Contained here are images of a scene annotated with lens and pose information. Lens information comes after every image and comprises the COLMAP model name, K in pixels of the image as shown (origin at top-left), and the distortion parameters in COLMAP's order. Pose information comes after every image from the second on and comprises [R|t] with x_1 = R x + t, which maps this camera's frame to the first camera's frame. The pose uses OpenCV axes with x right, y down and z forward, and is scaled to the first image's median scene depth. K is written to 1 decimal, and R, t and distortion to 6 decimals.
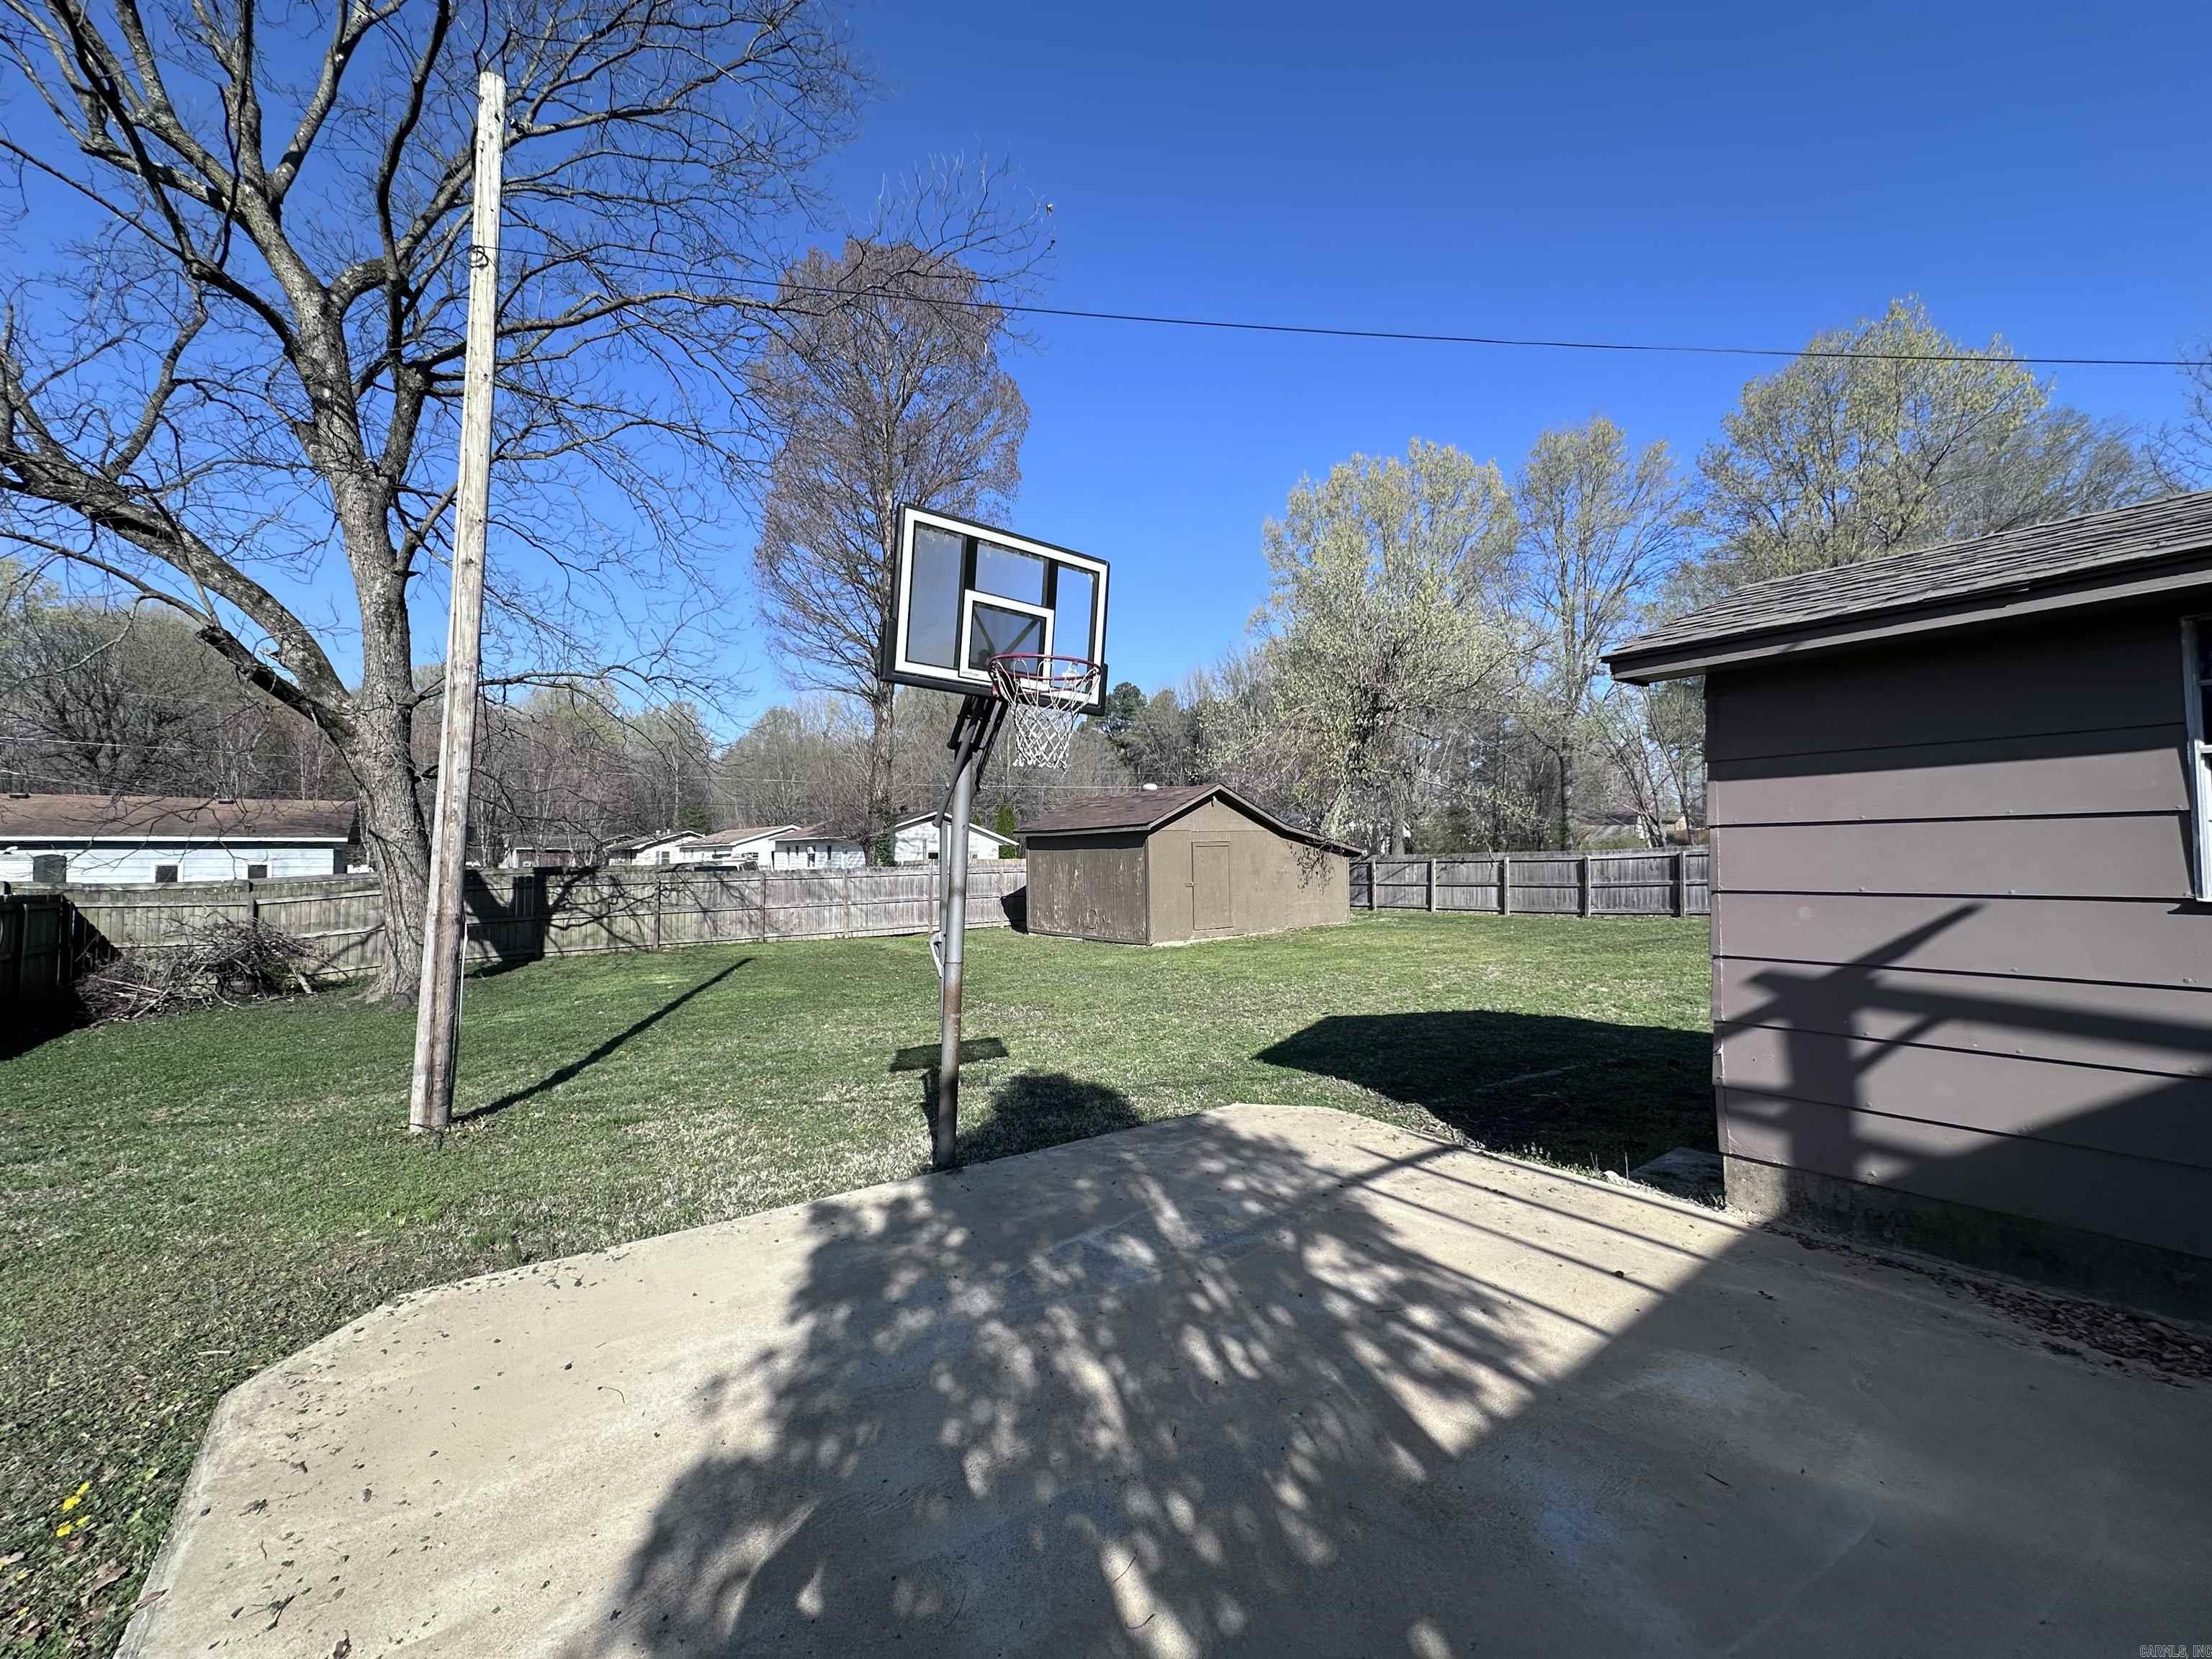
lens RADIAL K [[882.8, 0, 1106.0], [0, 882.8, 829.5], [0, 0, 1]] dist [-0.000961, 0.000286]
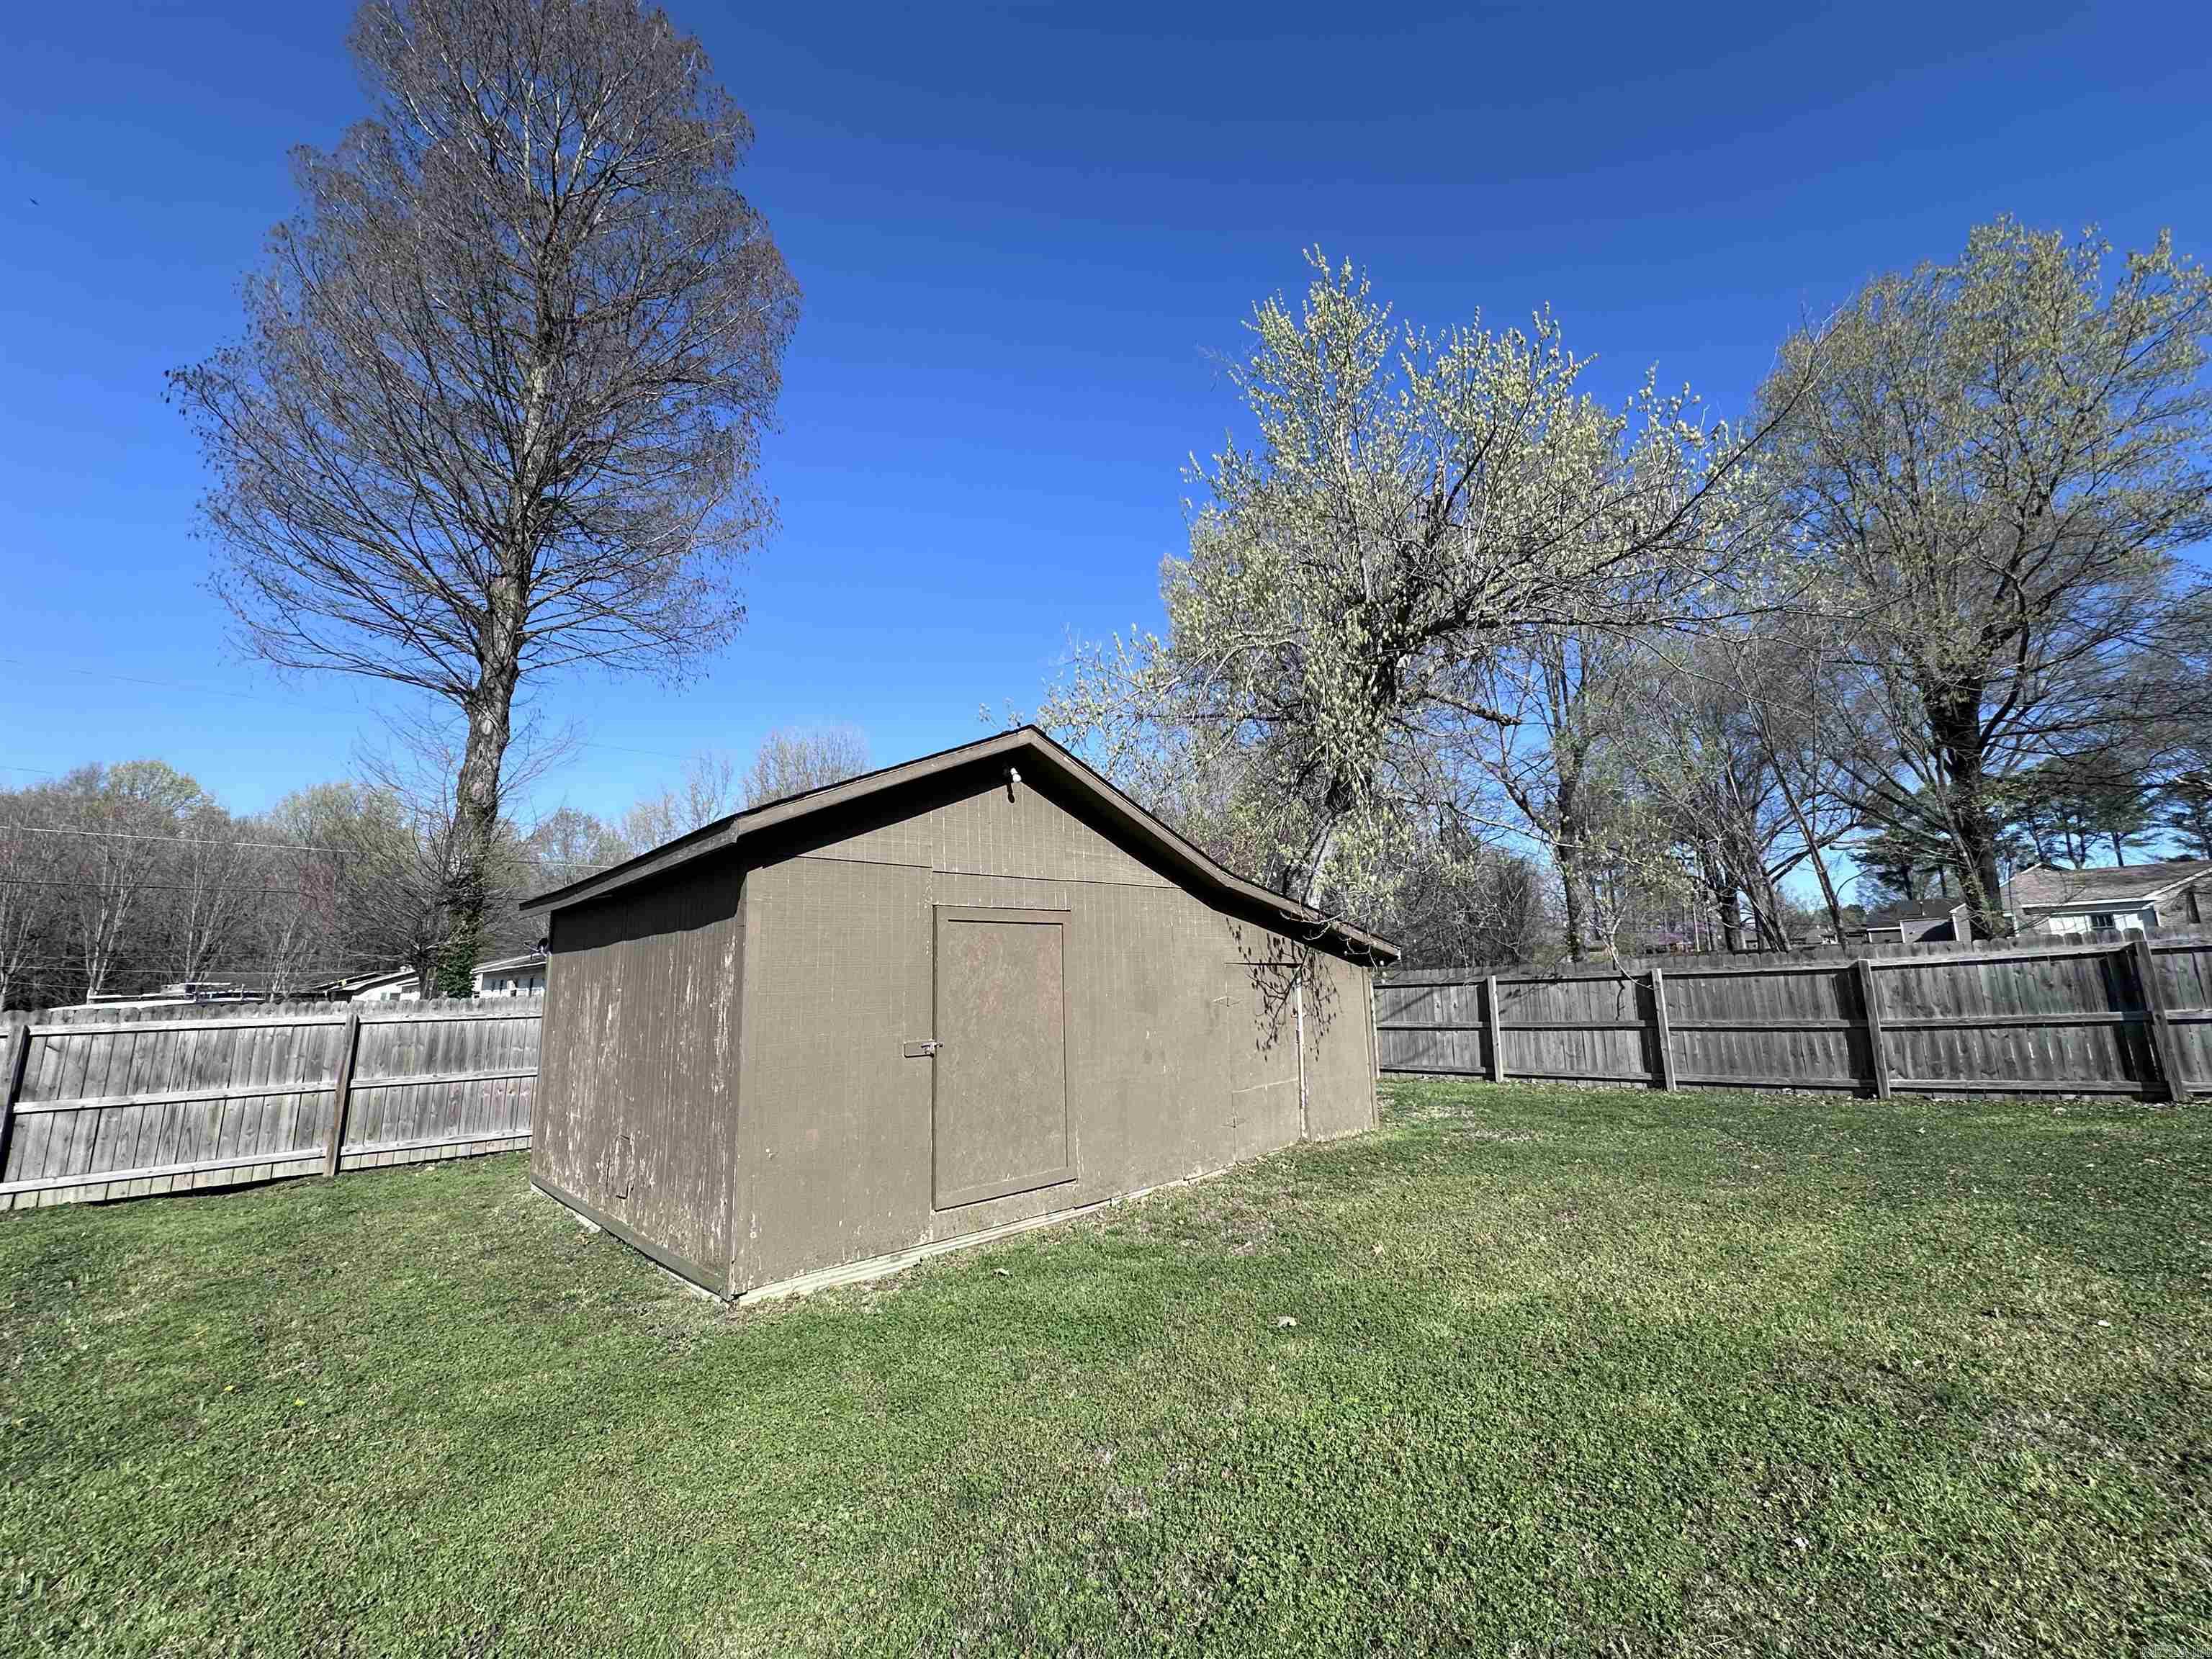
lens RADIAL K [[901.6, 0, 1106.0], [0, 901.6, 829.5], [0, 0, 1]] dist [0.001199, 0.000141]
pose [[0.994030, 0.008138, 0.108803, 0.157093], [0.008332, 0.988641, -0.150068, 0.045831], [-0.108788, 0.150079, 0.982671, 0.876820]]
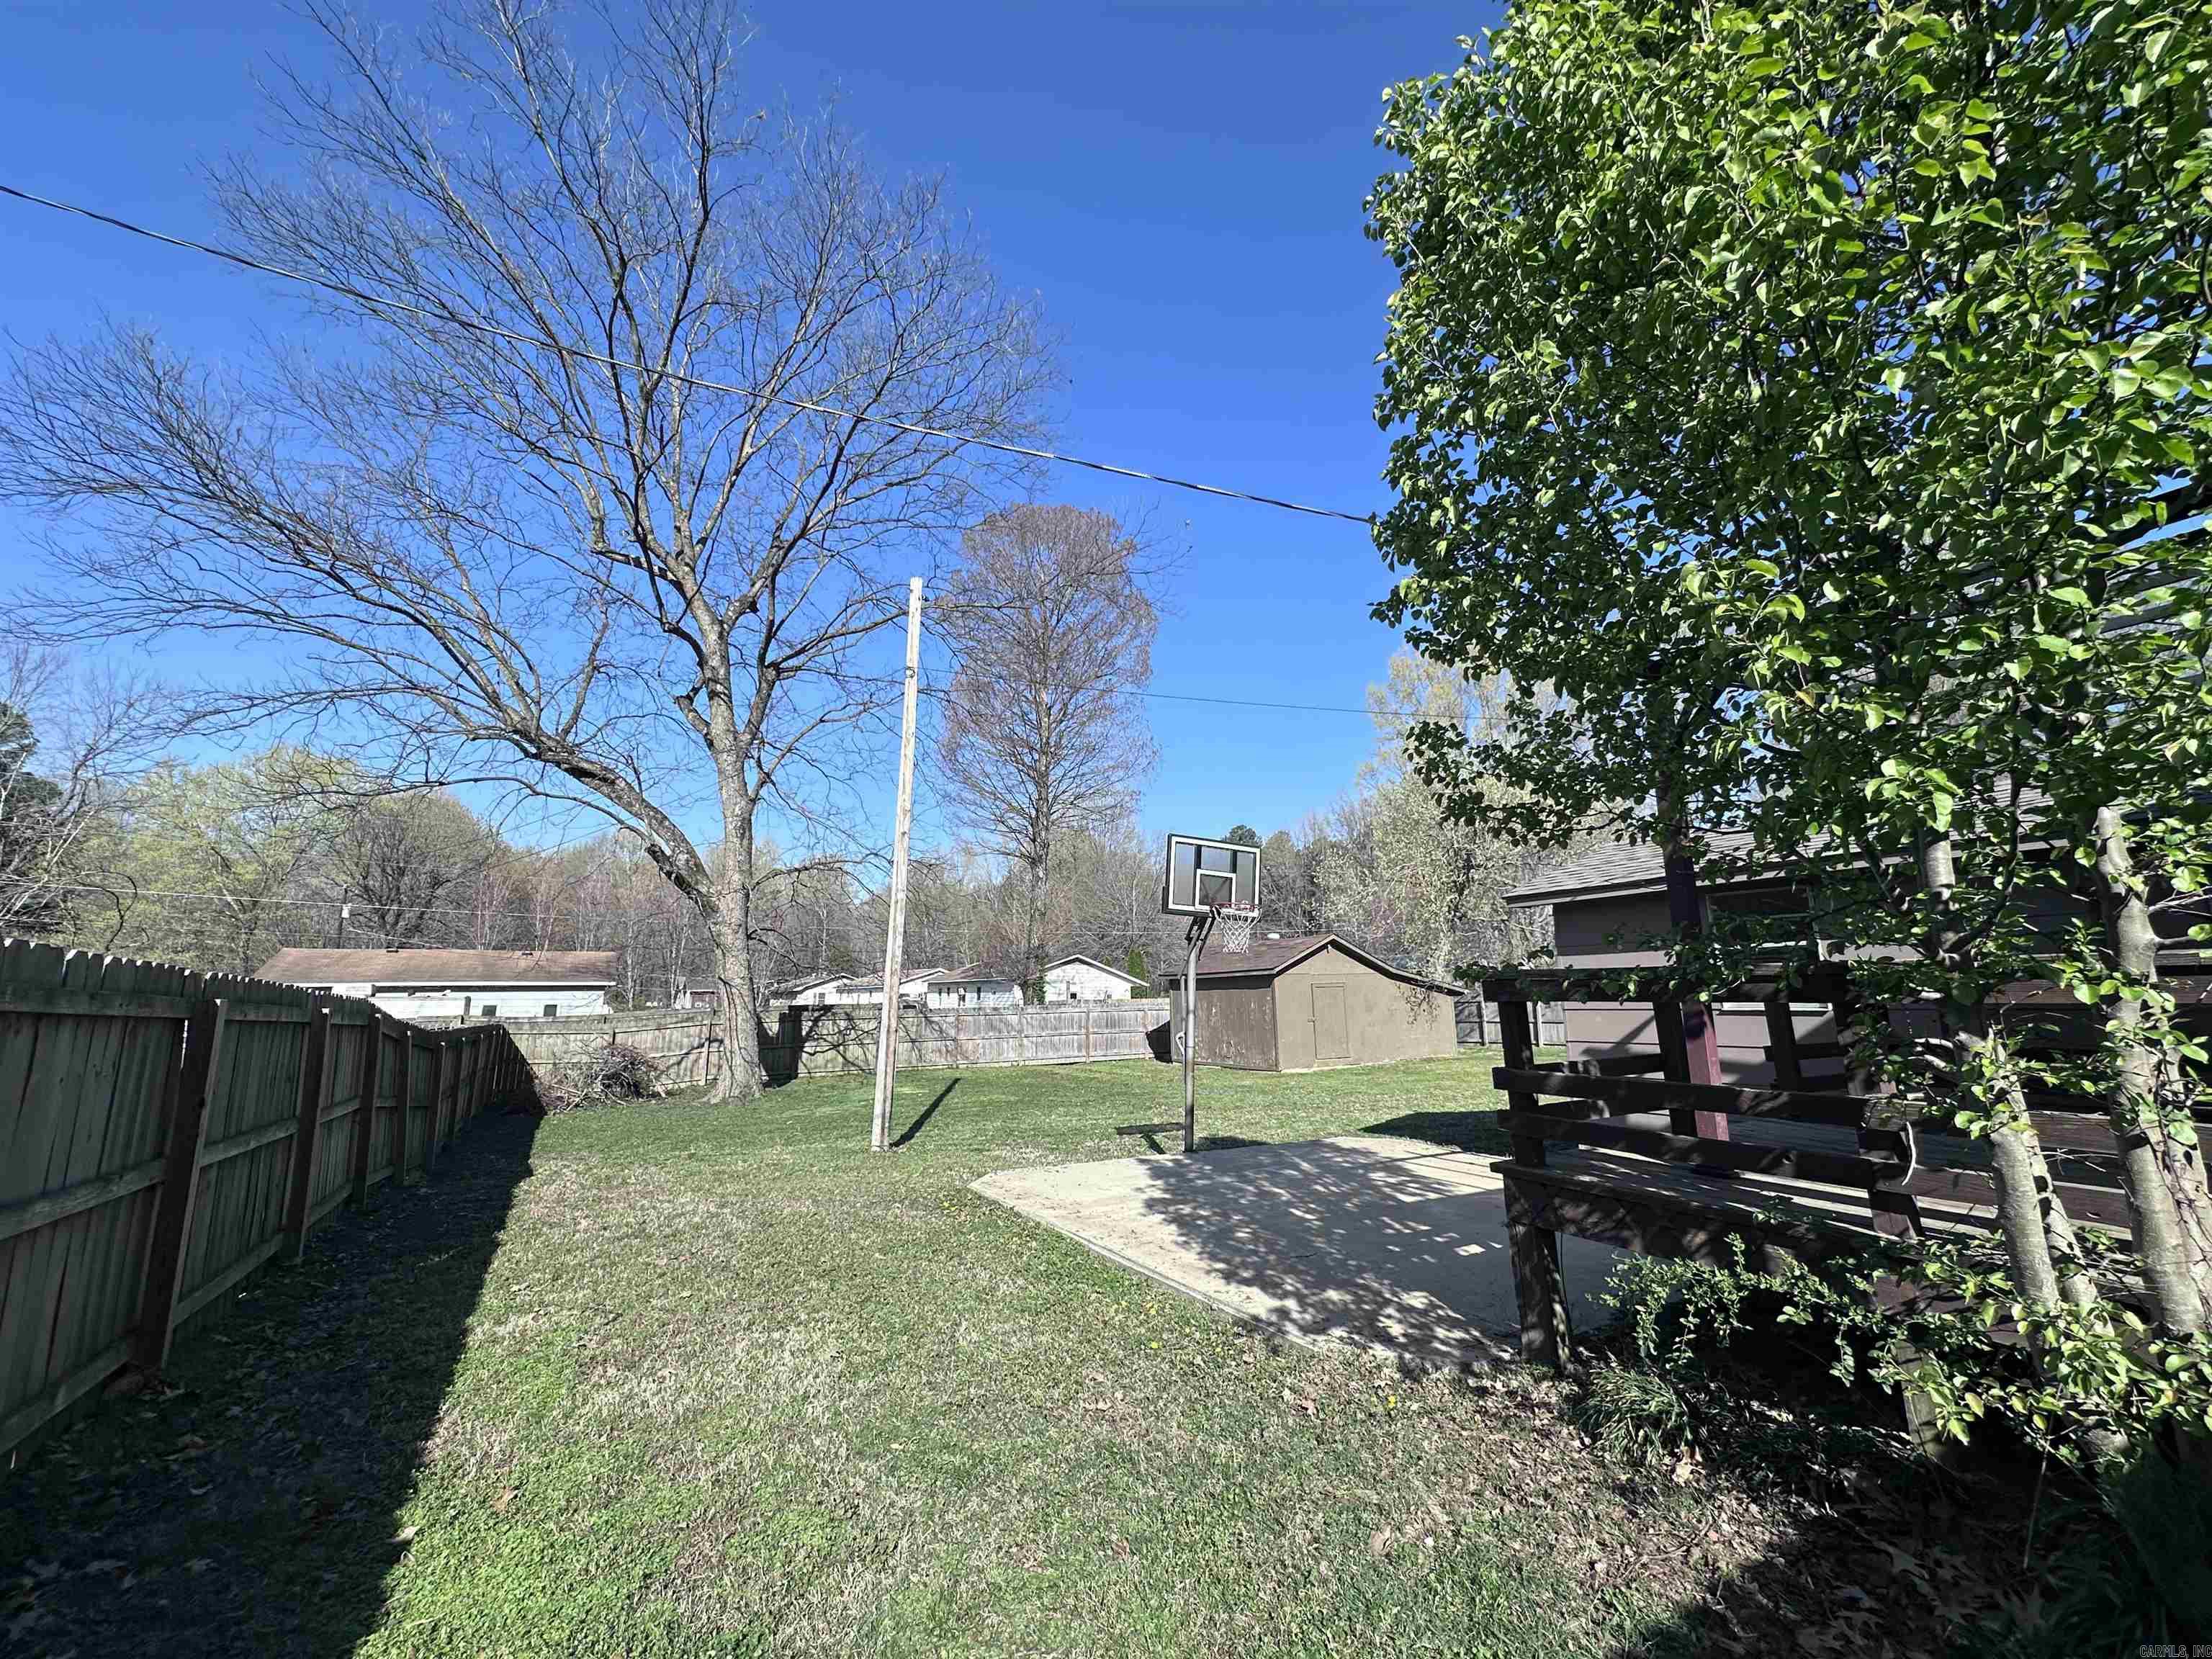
lens RADIAL K [[882.8, 0, 1106.0], [0, 882.8, 829.5], [0, 0, 1]] dist [-0.000961, 0.000286]
pose [[0.991492, -0.026183, -0.127507, -0.027248], [0.005901, 0.987595, -0.156910, -0.007526], [0.130034, 0.154822, 0.979347, -0.313513]]
